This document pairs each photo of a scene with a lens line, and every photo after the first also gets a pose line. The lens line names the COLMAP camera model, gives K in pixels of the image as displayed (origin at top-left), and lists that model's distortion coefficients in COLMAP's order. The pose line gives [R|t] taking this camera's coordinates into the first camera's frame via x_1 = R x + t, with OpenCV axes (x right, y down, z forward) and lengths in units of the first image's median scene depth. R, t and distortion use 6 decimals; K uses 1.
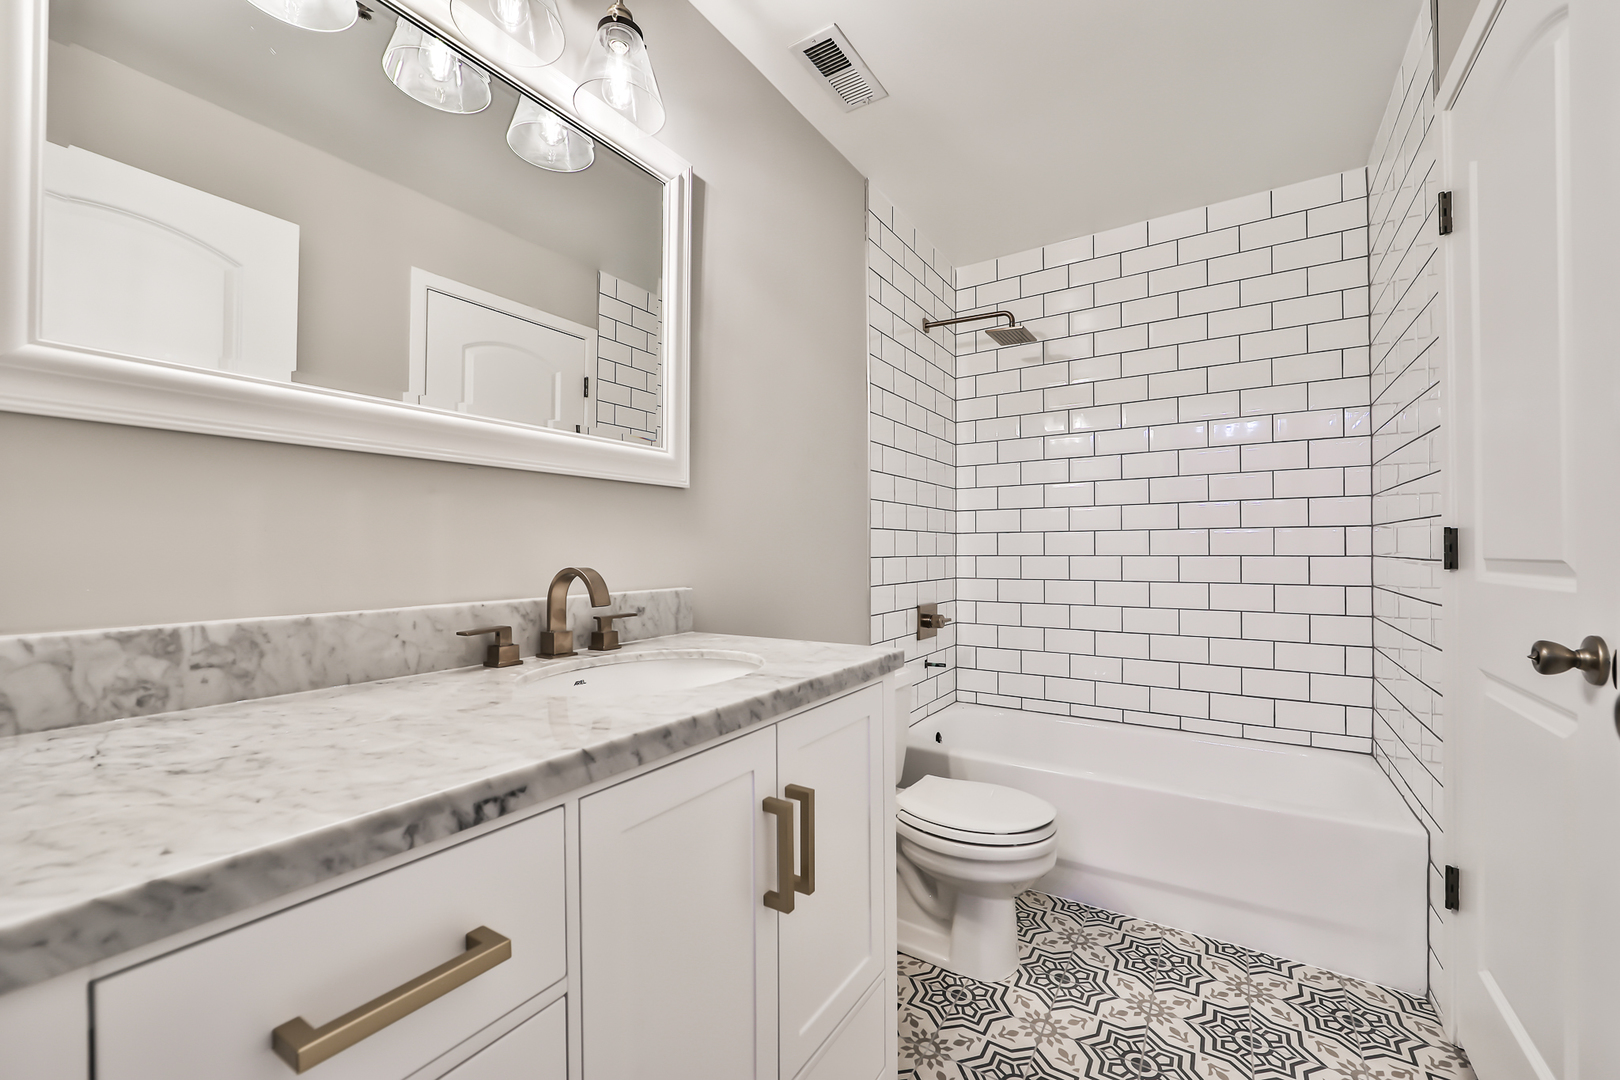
lens RADIAL K [[638.5, 0, 805.8], [0, 638.5, 545.0], [0, 0, 1]] dist [-0.001810, 0.000202]
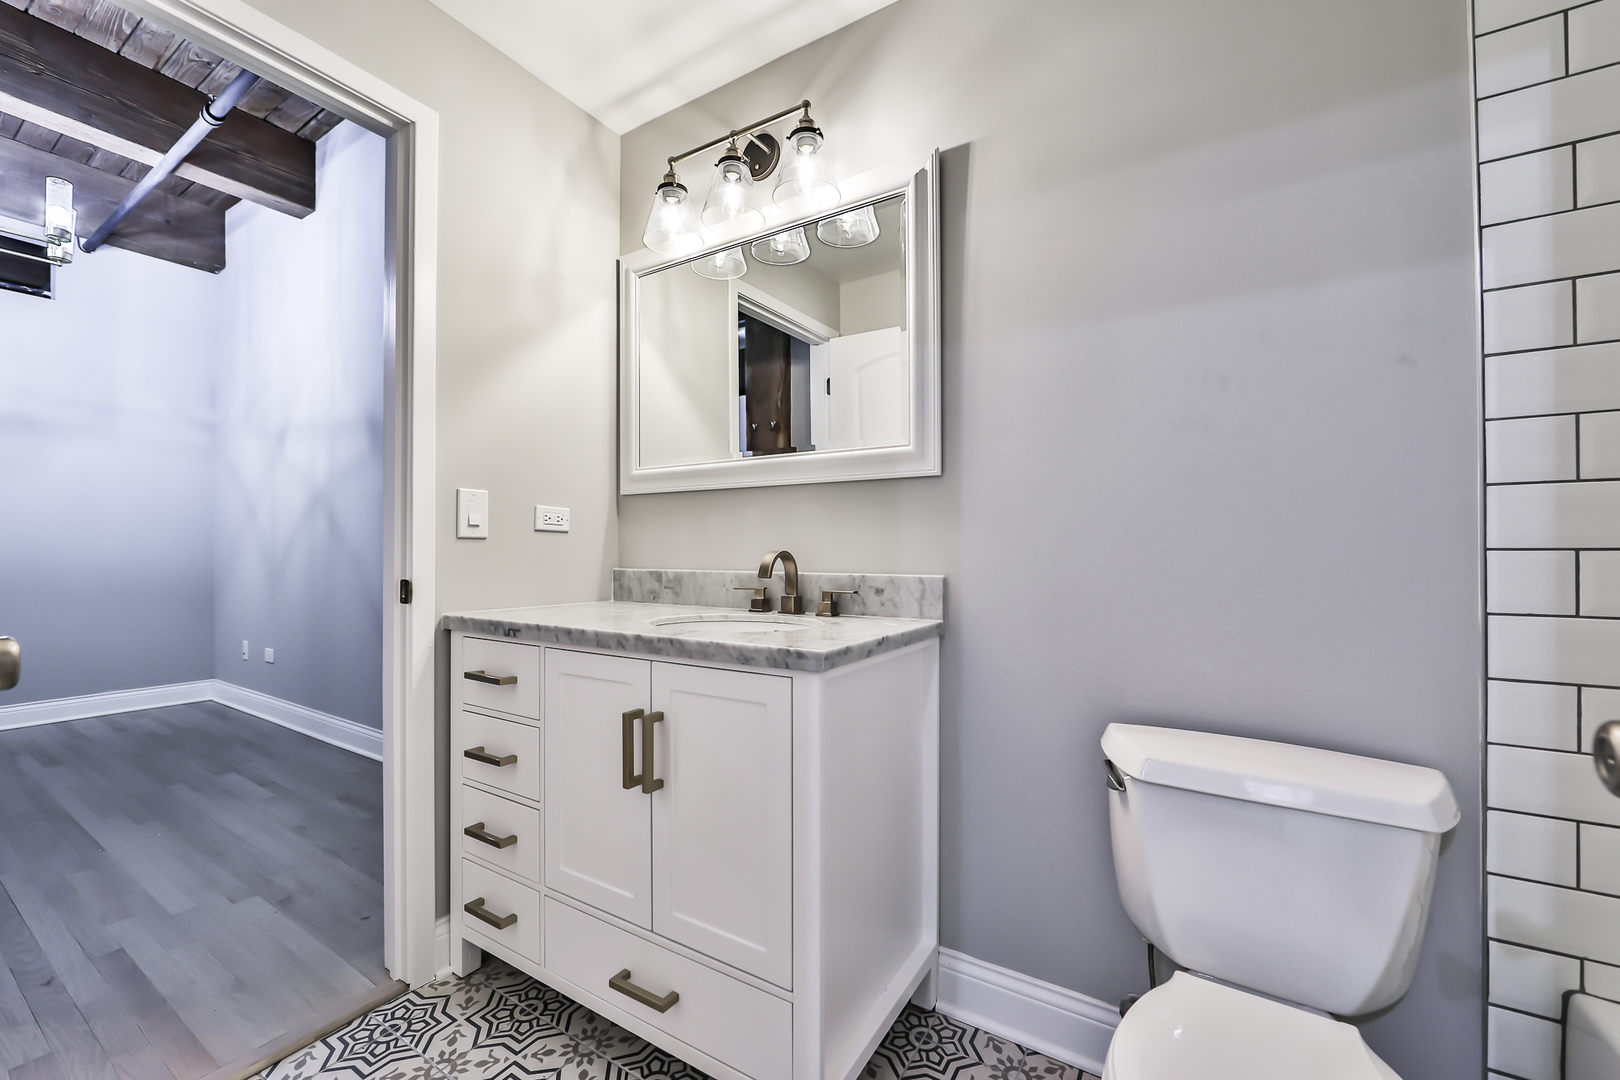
lens RADIAL K [[638.5, 0, 806.3], [0, 638.5, 542.9], [0, 0, 1]] dist [-0.001810, 0.000202]
pose [[0.029815, -0.003537, -0.999549, 1.539985], [0.012390, 0.999918, -0.003169, 0.031913], [0.999479, -0.012290, 0.029857, 1.463699]]
